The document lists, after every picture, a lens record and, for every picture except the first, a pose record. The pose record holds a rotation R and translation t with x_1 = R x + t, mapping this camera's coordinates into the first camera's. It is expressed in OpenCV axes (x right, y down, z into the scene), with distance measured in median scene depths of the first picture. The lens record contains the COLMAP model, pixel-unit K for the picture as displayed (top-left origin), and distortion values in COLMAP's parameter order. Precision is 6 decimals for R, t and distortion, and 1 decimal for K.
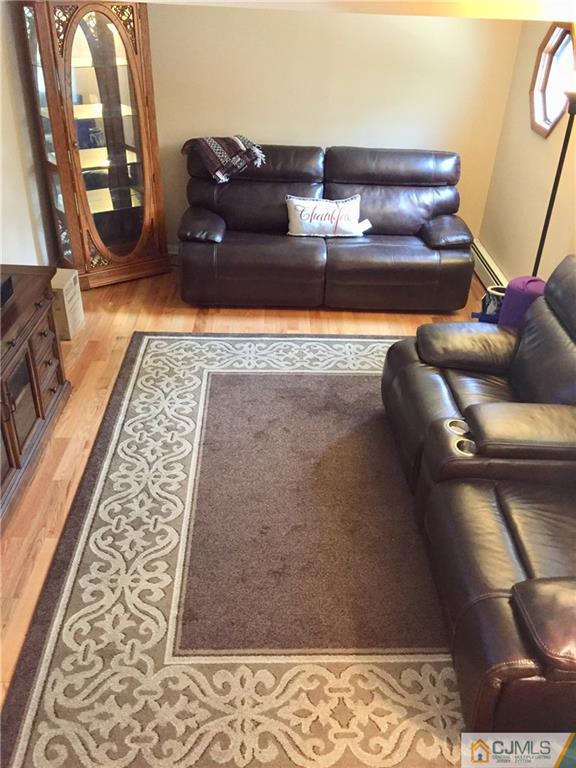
lens RADIAL K [[660.2, 0, 293.0], [0, 660.2, 378.9], [0, 0, 1]] dist [0.084571, -0.117192]
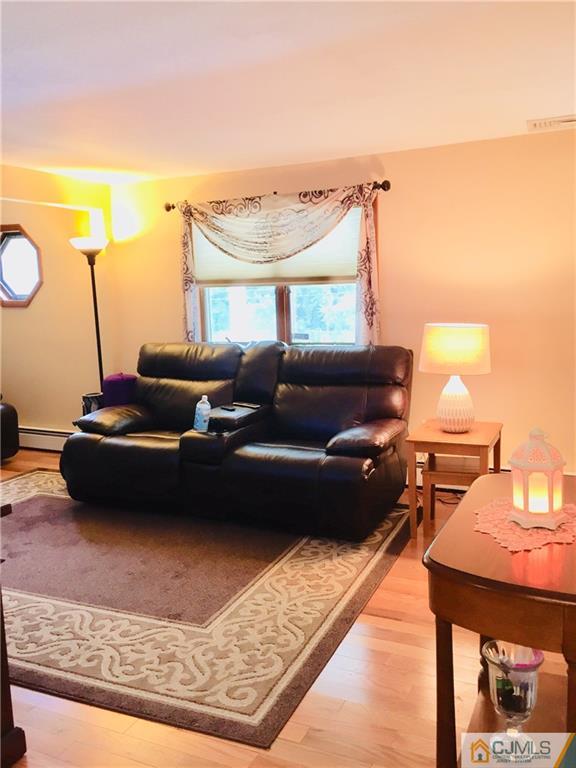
lens RADIAL K [[660.2, 0, 292.9], [0, 660.2, 385.7], [0, 0, 1]] dist [0.084571, -0.117192]
pose [[0.438451, -0.187534, 0.878972, -0.930502], [0.510196, 0.857069, -0.071636, 0.205408], [-0.739906, 0.479857, 0.471462, 0.164143]]
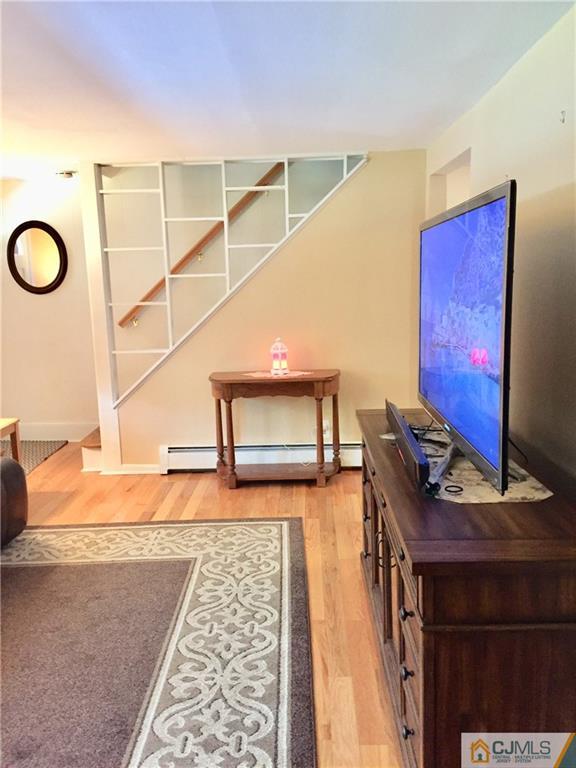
lens RADIAL K [[660.2, 0, 287.0], [0, 660.2, 383.6], [0, 0, 1]] dist [0.084571, -0.117192]
pose [[-0.998526, -0.025587, 0.047870, -0.389216], [0.011857, 0.757808, 0.652370, -0.694192], [-0.052969, 0.651976, -0.756388, 1.652093]]
